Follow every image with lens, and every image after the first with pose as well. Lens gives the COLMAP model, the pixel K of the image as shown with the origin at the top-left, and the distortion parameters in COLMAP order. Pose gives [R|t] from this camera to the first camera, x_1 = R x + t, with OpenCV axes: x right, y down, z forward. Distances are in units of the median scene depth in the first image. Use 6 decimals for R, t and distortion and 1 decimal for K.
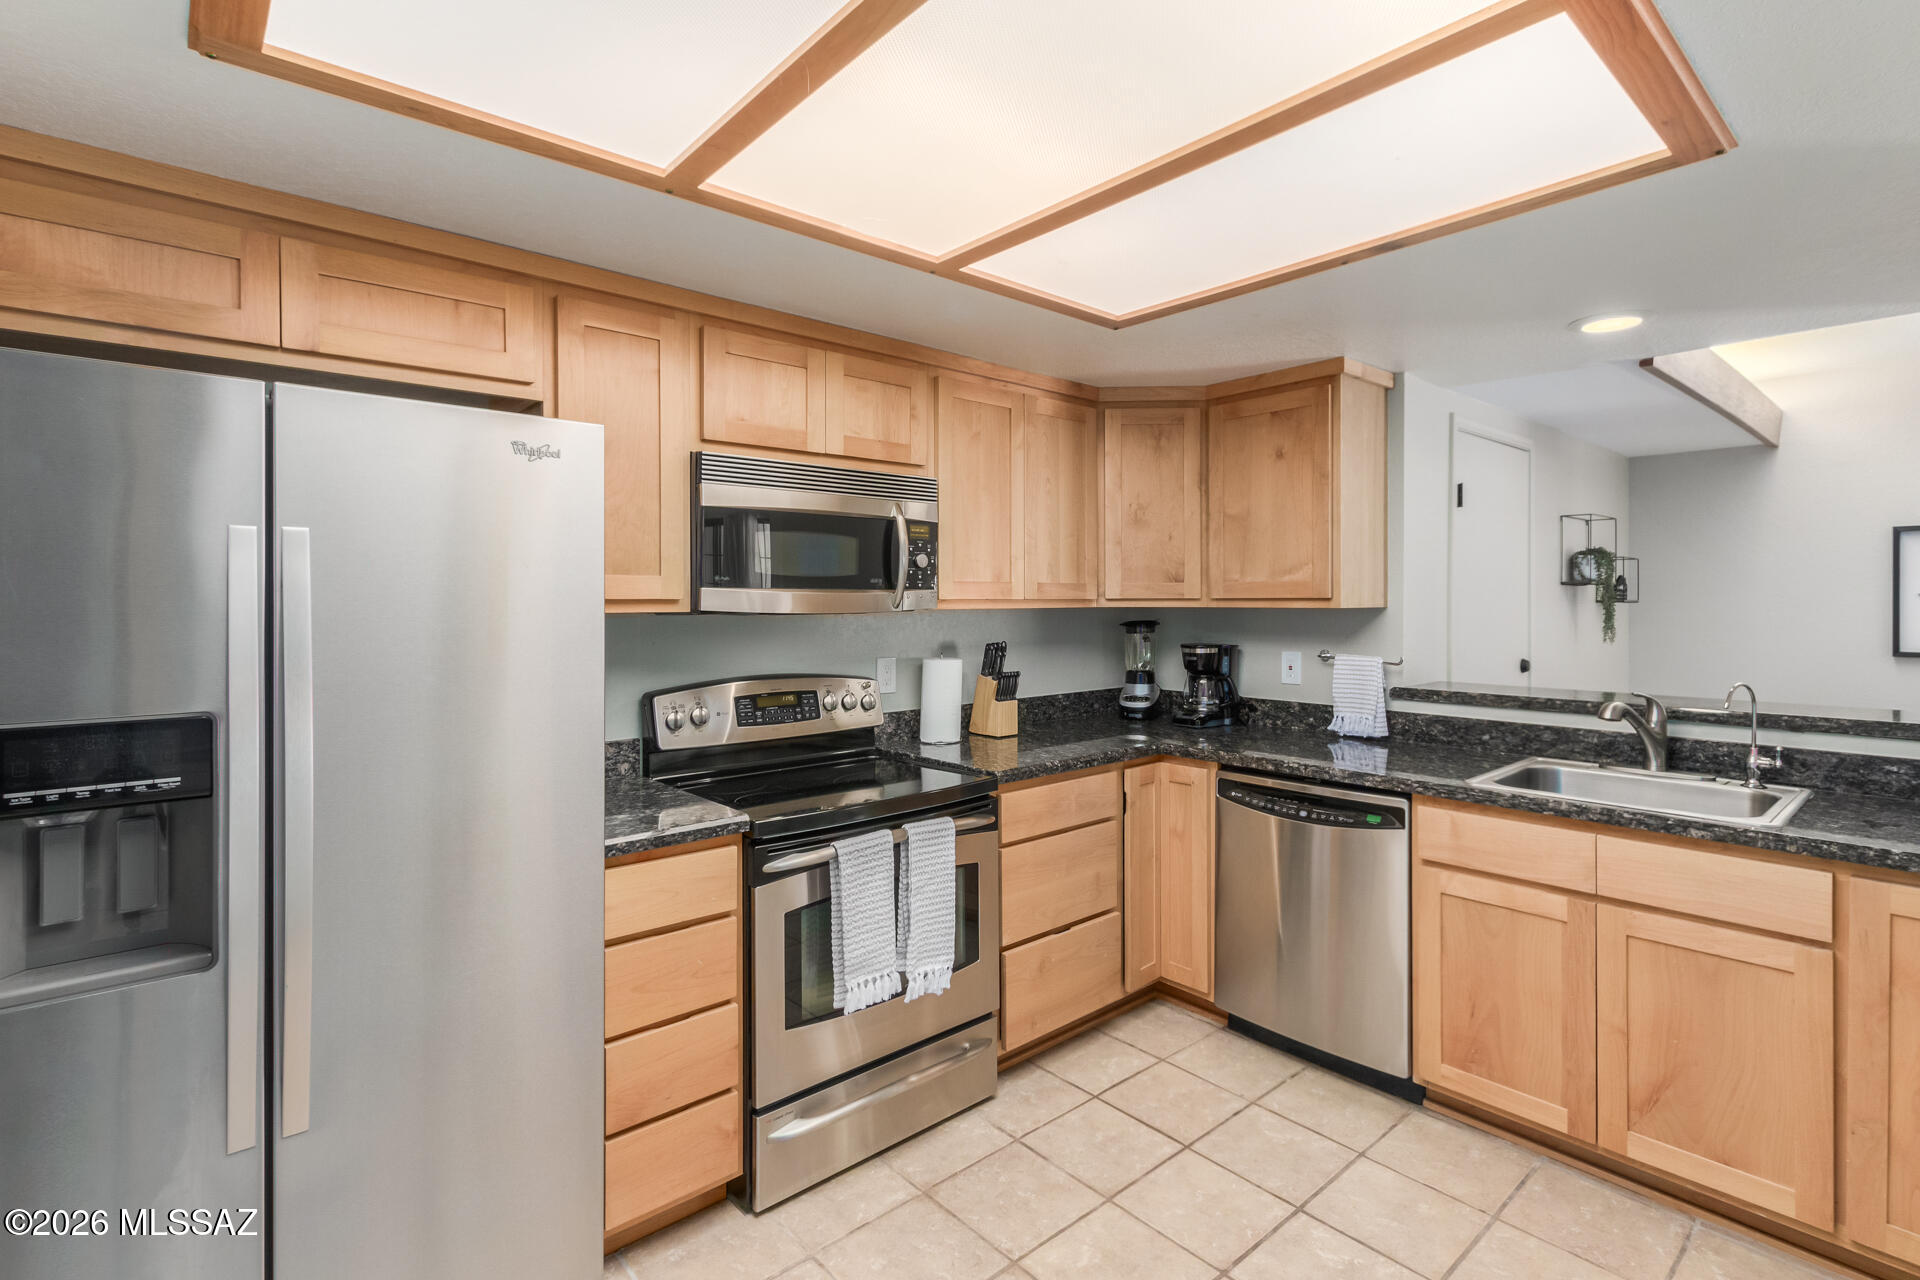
lens RADIAL K [[906.3, 0, 947.8], [0, 906.3, 614.3], [0, 0, 1]] dist [0.010989, -0.001552]
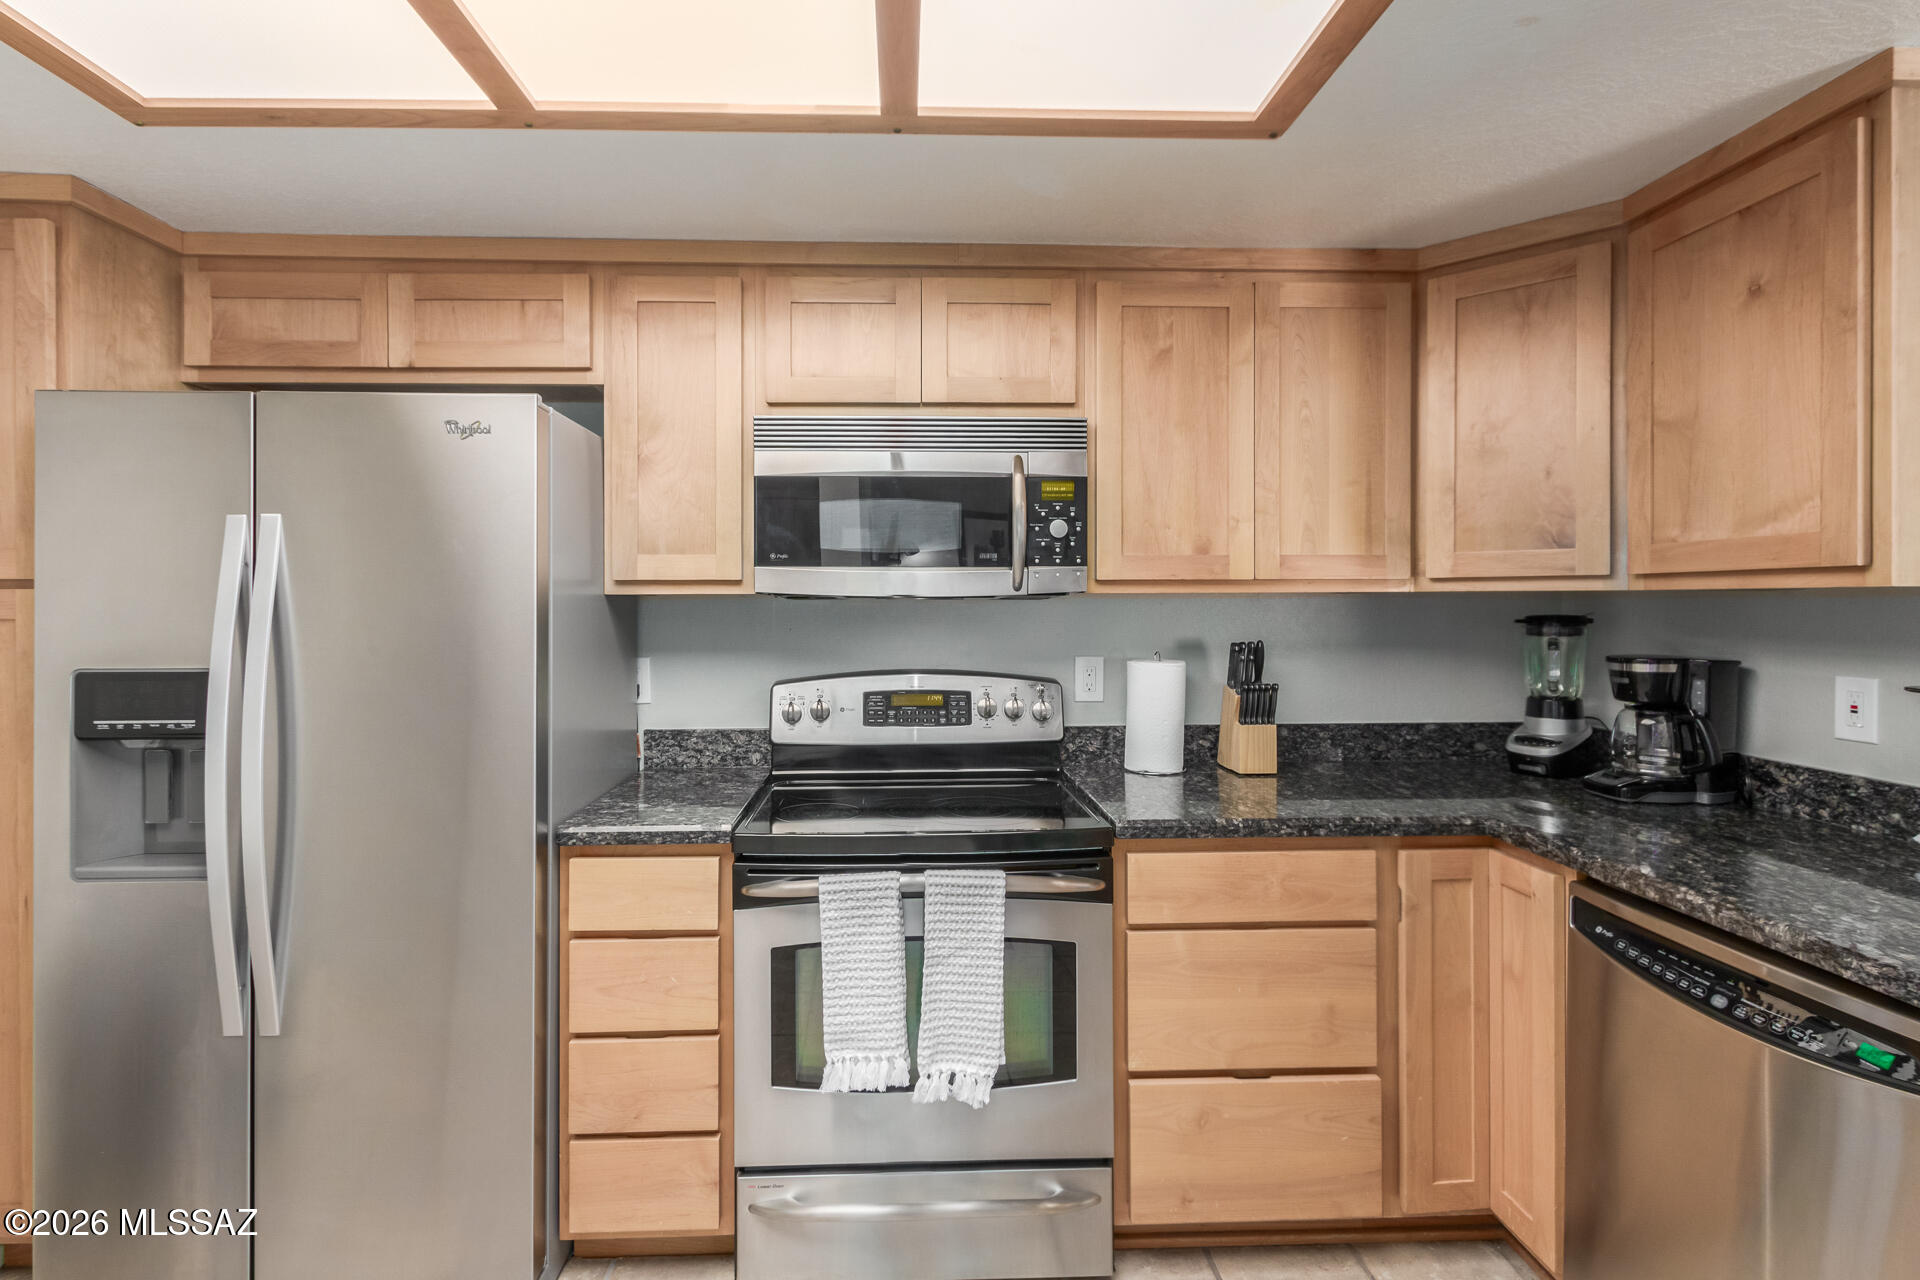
lens RADIAL K [[906.3, 0, 938.6], [0, 906.3, 612.1], [0, 0, 1]] dist [0.010989, -0.001552]
pose [[0.778546, 0.007955, -0.627538, 0.365559], [-0.009228, 0.999957, 0.001228, 0.010883], [0.627520, 0.004835, 0.778585, 0.340378]]
